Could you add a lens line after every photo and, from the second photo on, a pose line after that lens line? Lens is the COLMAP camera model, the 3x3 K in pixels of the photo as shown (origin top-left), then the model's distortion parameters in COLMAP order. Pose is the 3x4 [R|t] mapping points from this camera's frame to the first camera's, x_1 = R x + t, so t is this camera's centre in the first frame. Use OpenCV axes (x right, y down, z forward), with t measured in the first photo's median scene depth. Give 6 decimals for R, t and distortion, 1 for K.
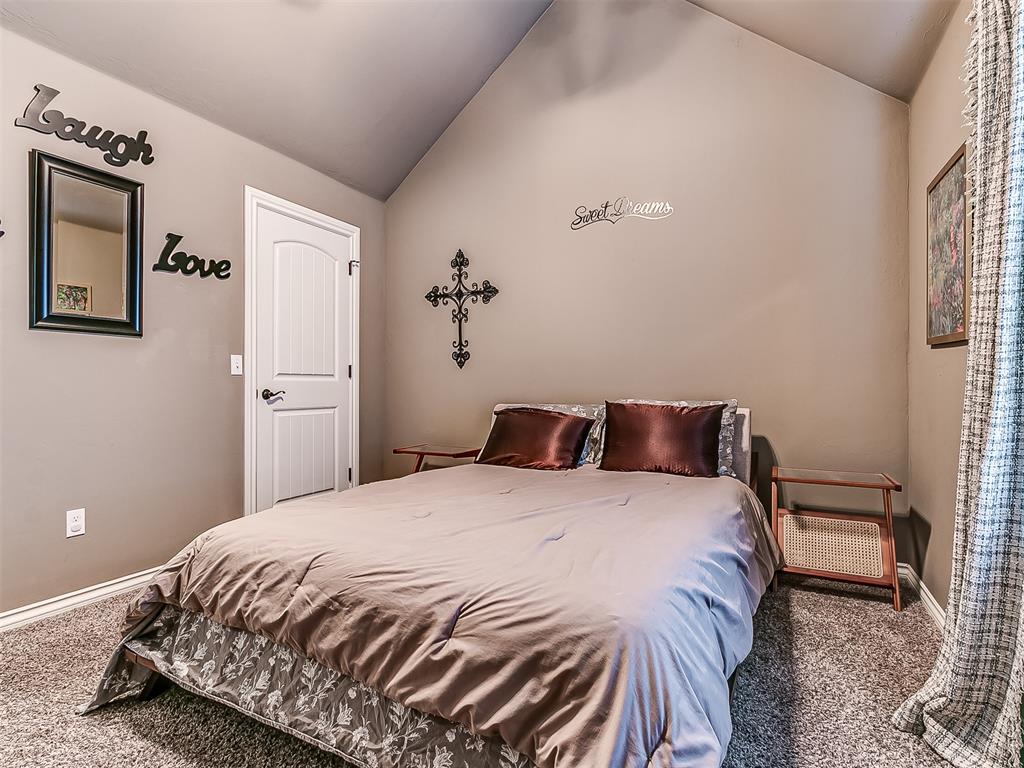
lens RADIAL K [[541.7, 0, 512.1], [0, 541.7, 379.8], [0, 0, 1]] dist [0.003770, -0.004035]
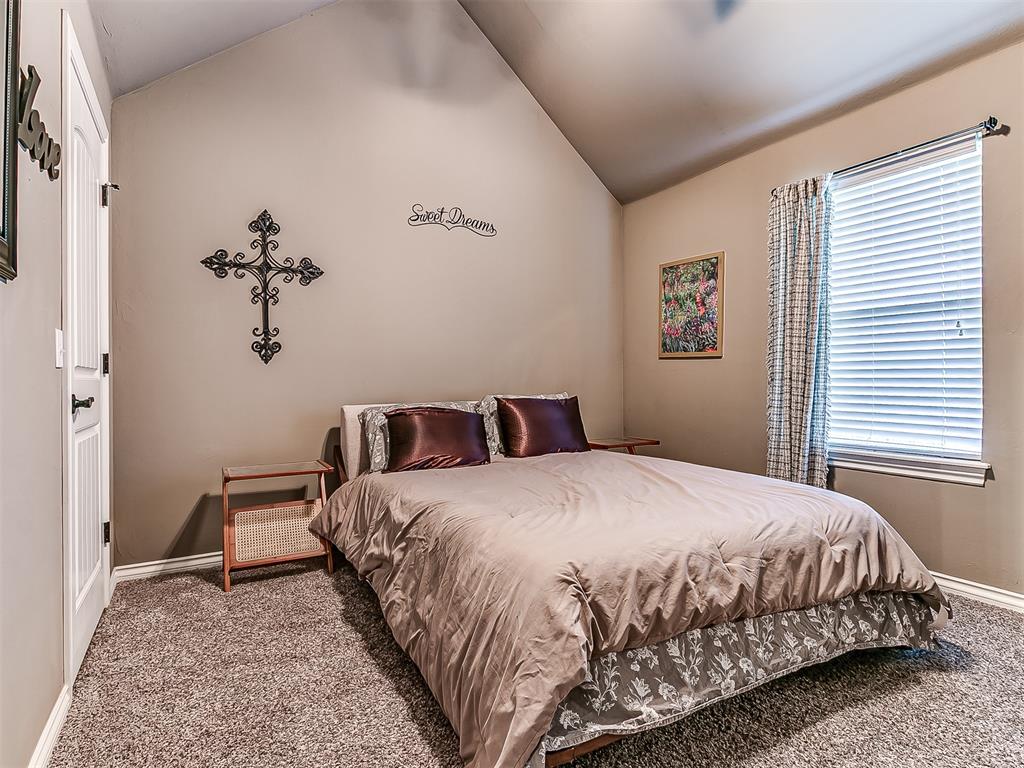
lens RADIAL K [[541.7, 0, 514.8], [0, 541.7, 385.0], [0, 0, 1]] dist [0.003770, -0.004035]
pose [[0.547237, -0.009910, 0.836919, -0.556645], [0.001610, 0.999941, 0.010787, 0.002437], [-0.836976, -0.004555, 0.547221, 0.274498]]
